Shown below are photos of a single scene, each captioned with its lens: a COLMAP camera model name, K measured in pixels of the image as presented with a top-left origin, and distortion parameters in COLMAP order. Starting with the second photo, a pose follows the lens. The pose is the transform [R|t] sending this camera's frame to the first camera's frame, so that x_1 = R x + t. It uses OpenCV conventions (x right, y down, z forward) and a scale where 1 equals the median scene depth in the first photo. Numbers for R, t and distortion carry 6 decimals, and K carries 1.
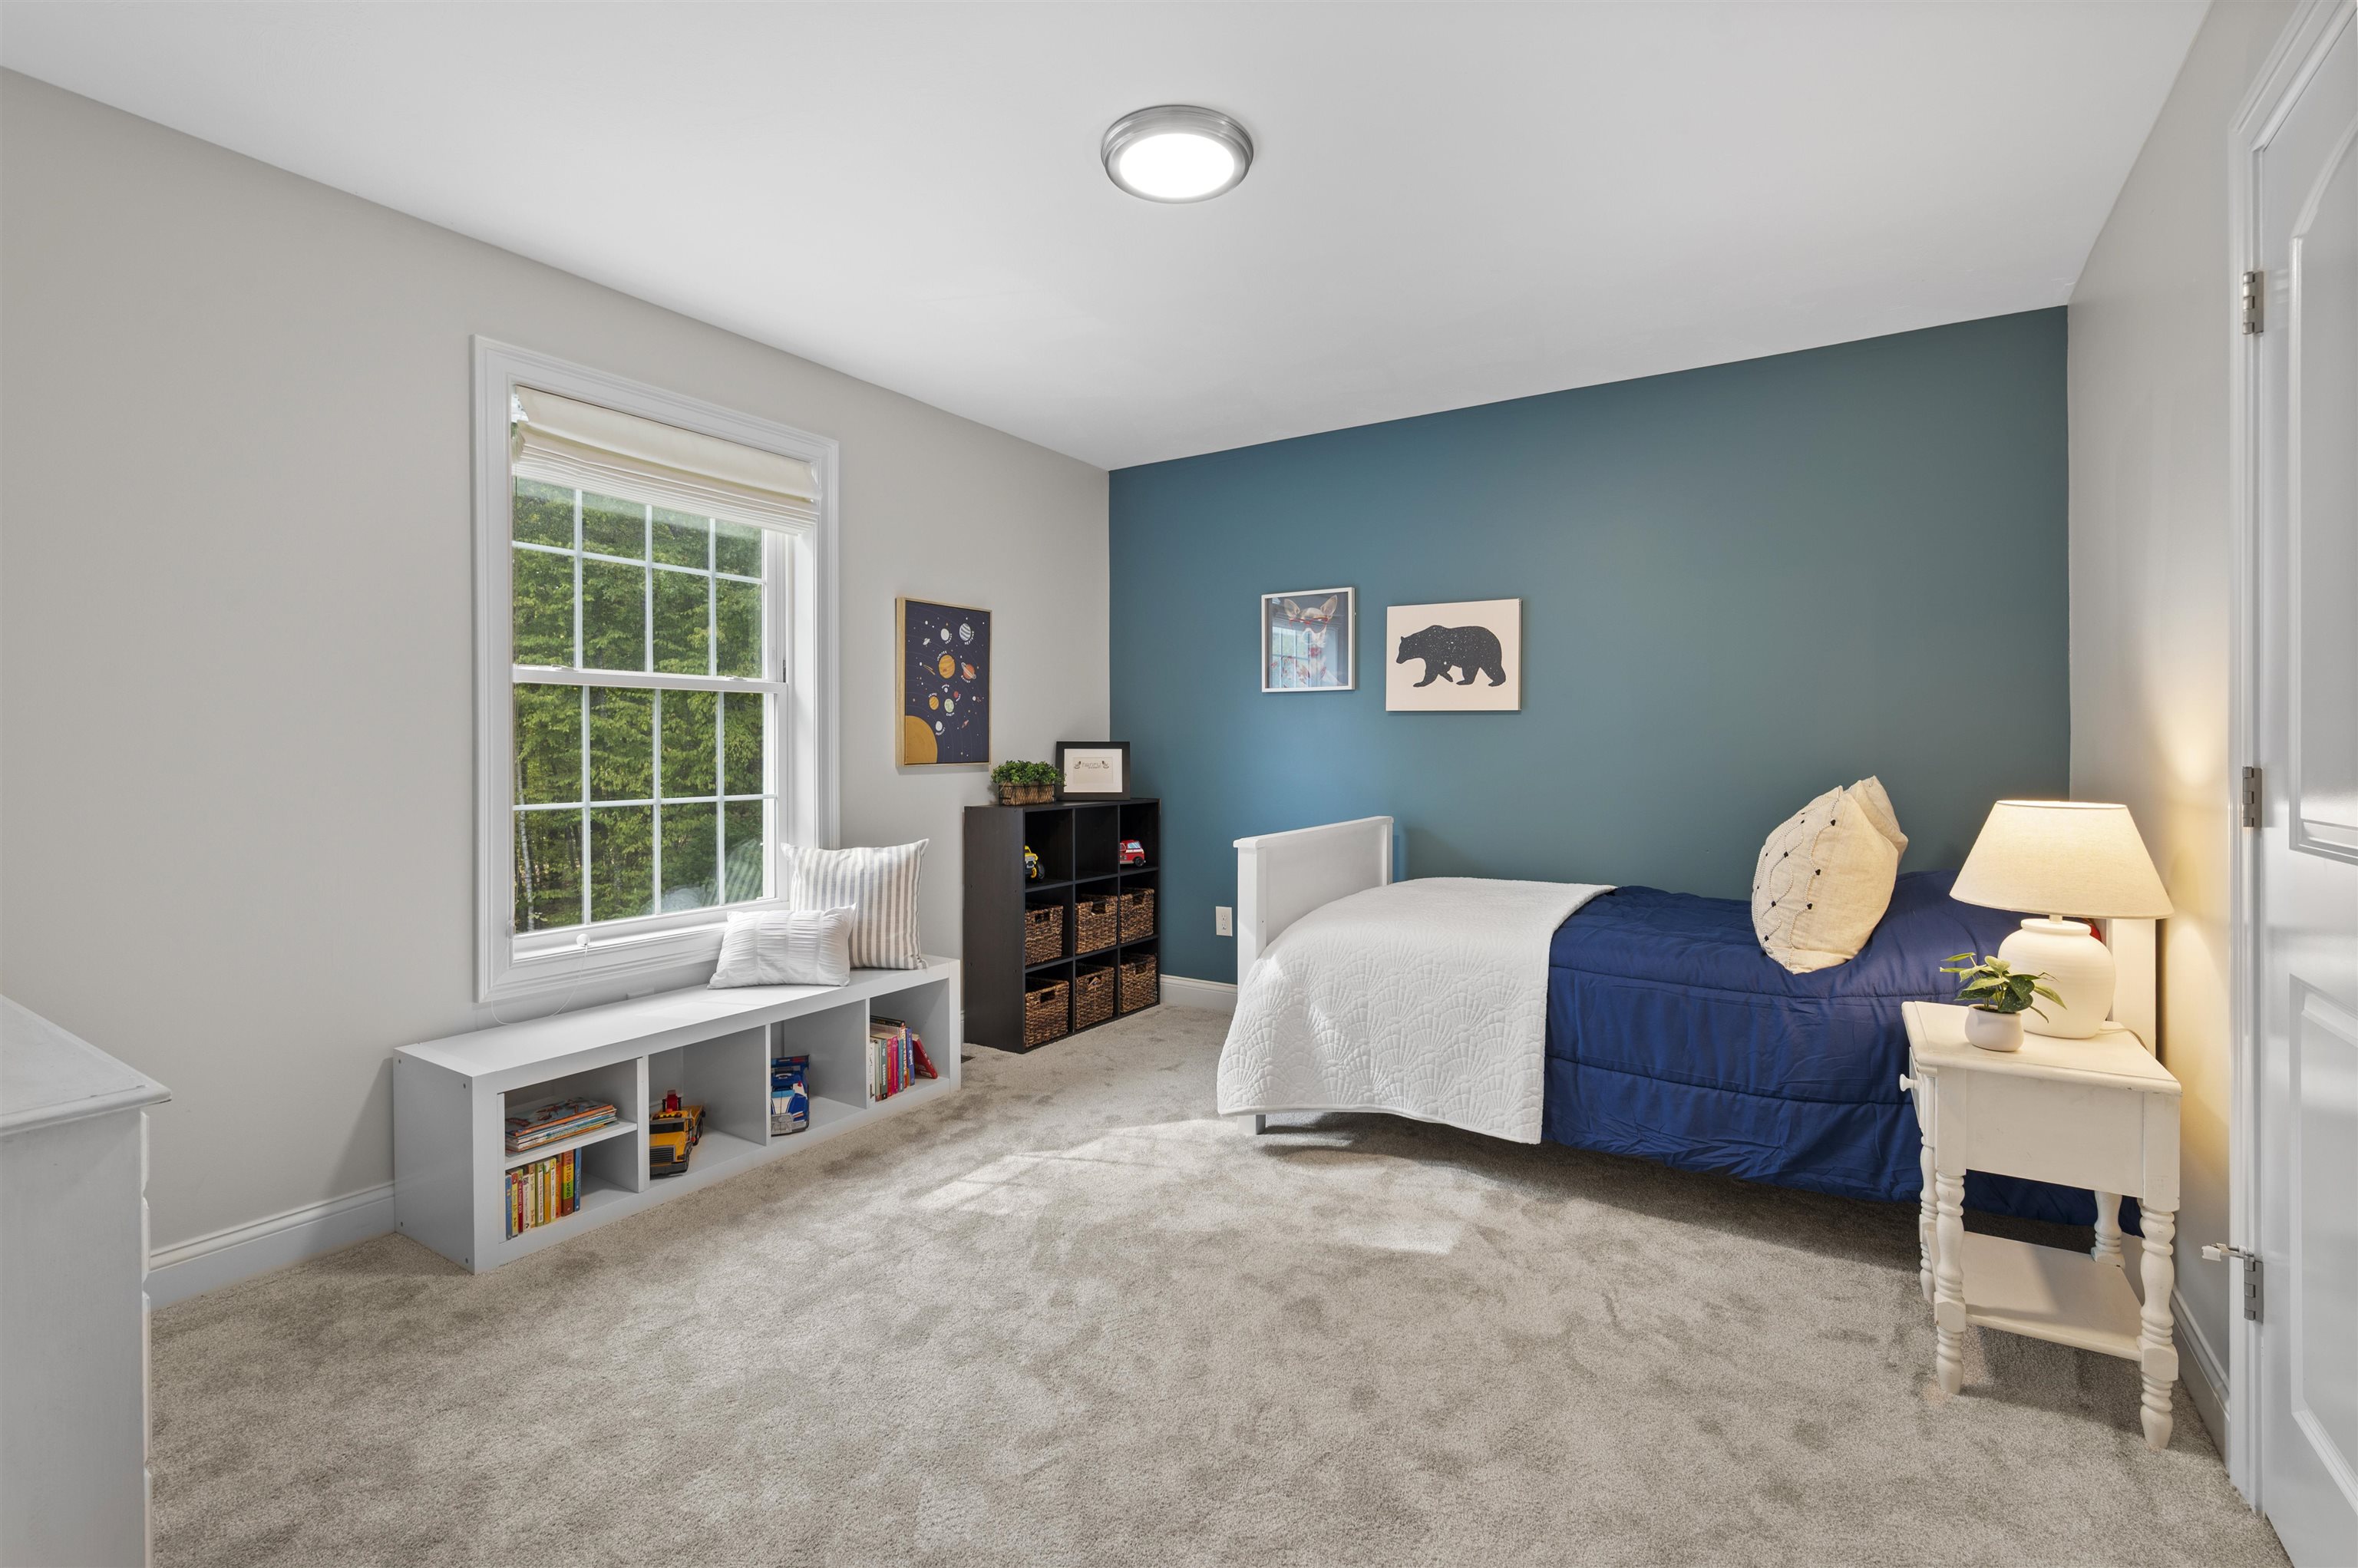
lens RADIAL K [[1051.0, 0, 1212.5], [0, 1051.0, 743.9], [0, 0, 1]] dist [0.000809, 0.000101]
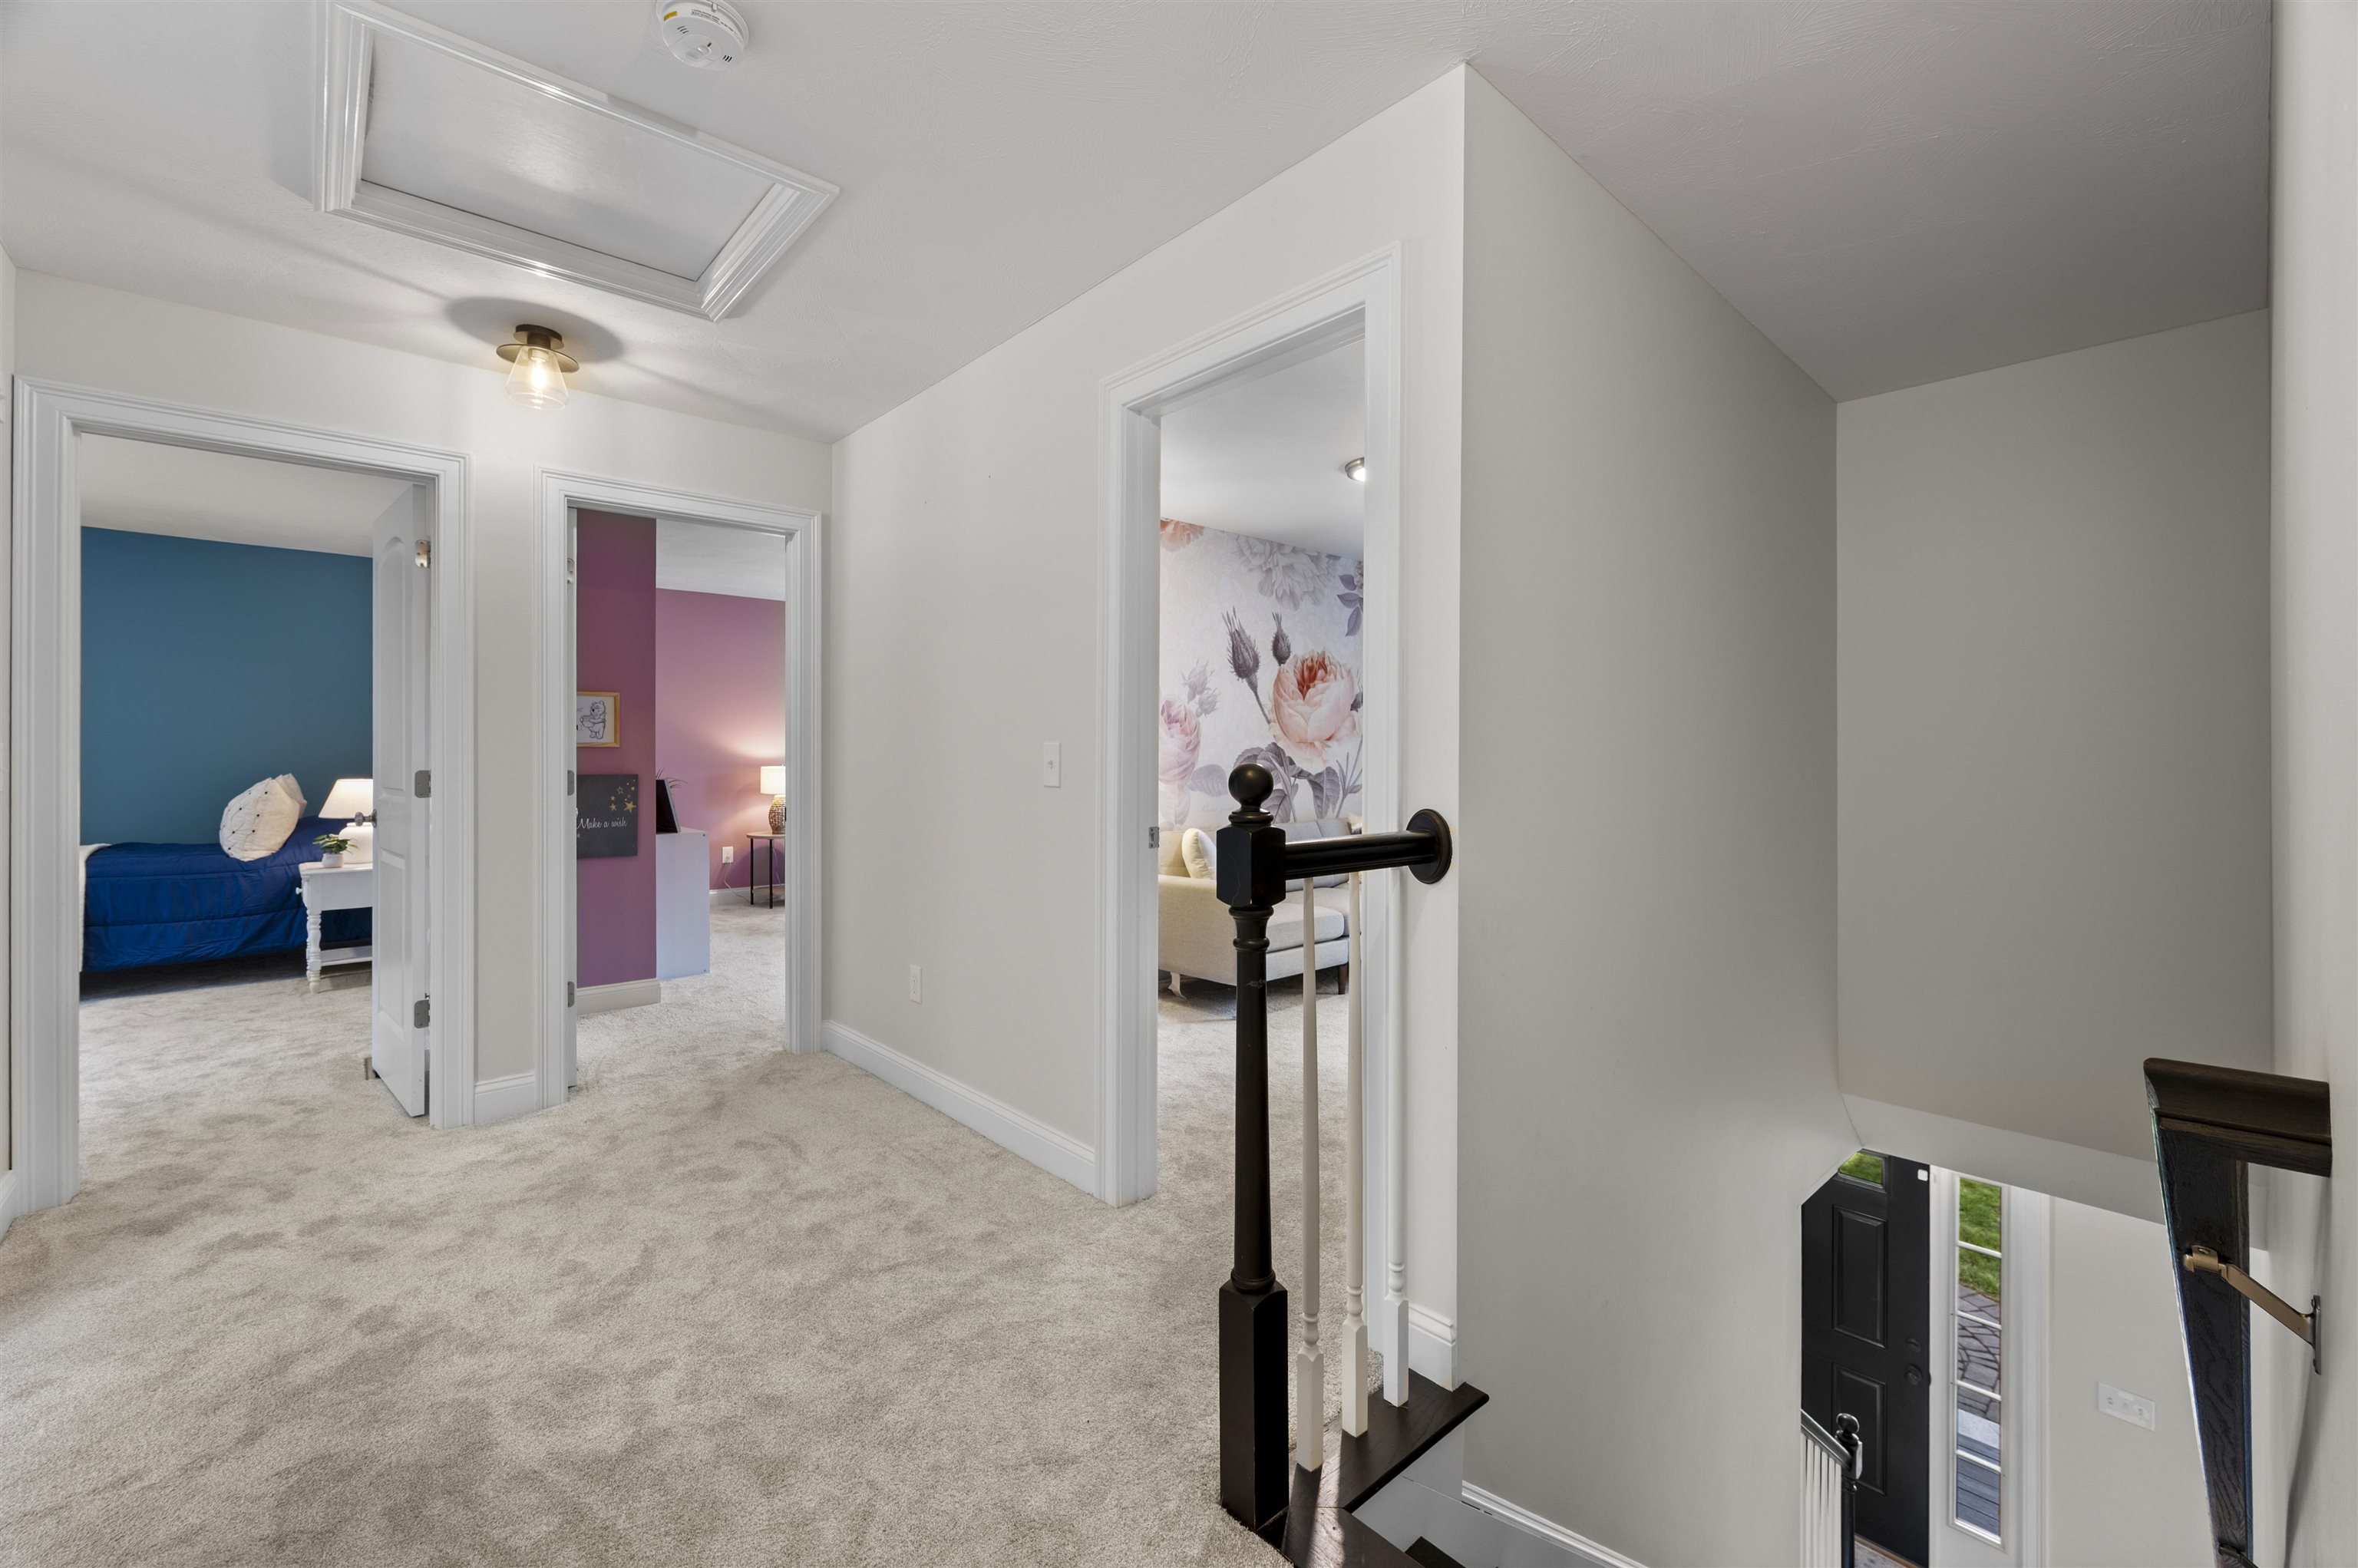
lens RADIAL K [[995.7, 0, 1186.2], [0, 995.7, 759.6], [0, 0, 1]] dist [-0.002582, -0.000429]
pose [[0.285657, 0.002203, 0.958329, -0.912930], [-0.006562, 0.999978, -0.000343, -0.008152], [-0.958310, -0.006191, 0.285665, -1.542110]]
